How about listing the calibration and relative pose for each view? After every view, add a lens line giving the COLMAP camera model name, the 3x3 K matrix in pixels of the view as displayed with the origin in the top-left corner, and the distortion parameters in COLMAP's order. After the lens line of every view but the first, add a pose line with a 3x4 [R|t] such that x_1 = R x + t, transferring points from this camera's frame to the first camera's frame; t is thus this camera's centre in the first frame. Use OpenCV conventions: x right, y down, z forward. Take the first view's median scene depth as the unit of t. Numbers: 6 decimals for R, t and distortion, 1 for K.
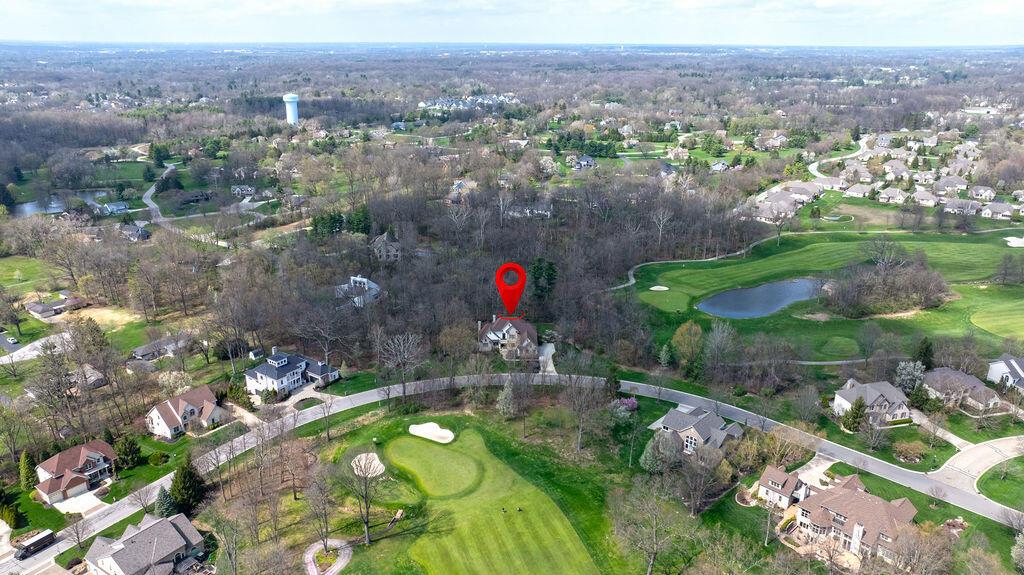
lens RADIAL K [[729.1, 0, 512.0], [0, 729.1, 287.5], [0, 0, 1]] dist [-0.002684, -0.000305]
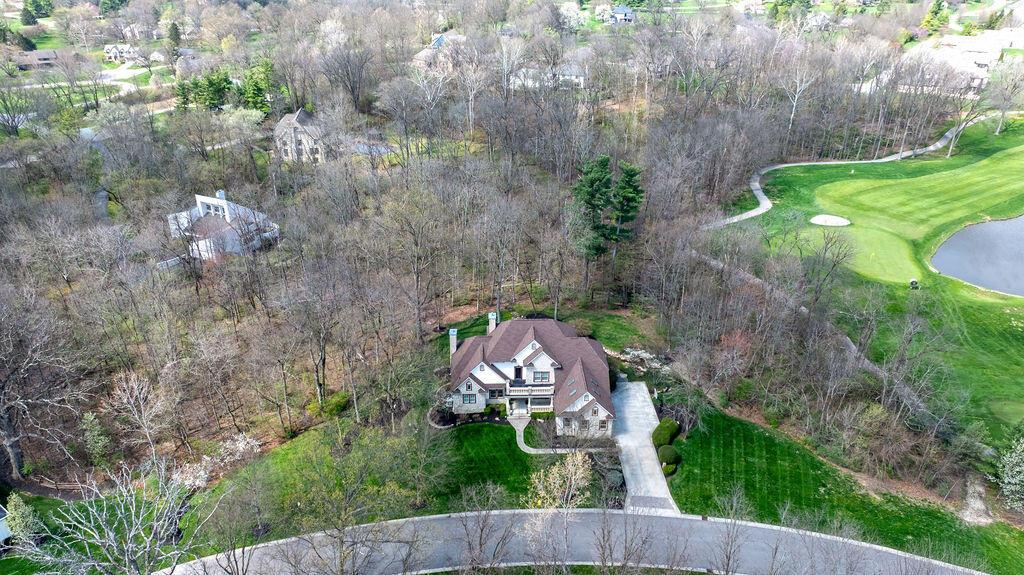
lens RADIAL K [[729.1, 0, 512.0], [0, 729.1, 287.5], [0, 0, 1]] dist [-0.002684, -0.000305]
pose [[0.999998, 0.001524, 0.001504, -0.011846], [-0.001724, 0.989720, 0.143011, -0.023793], [-0.001271, -0.143014, 0.989720, 0.508511]]
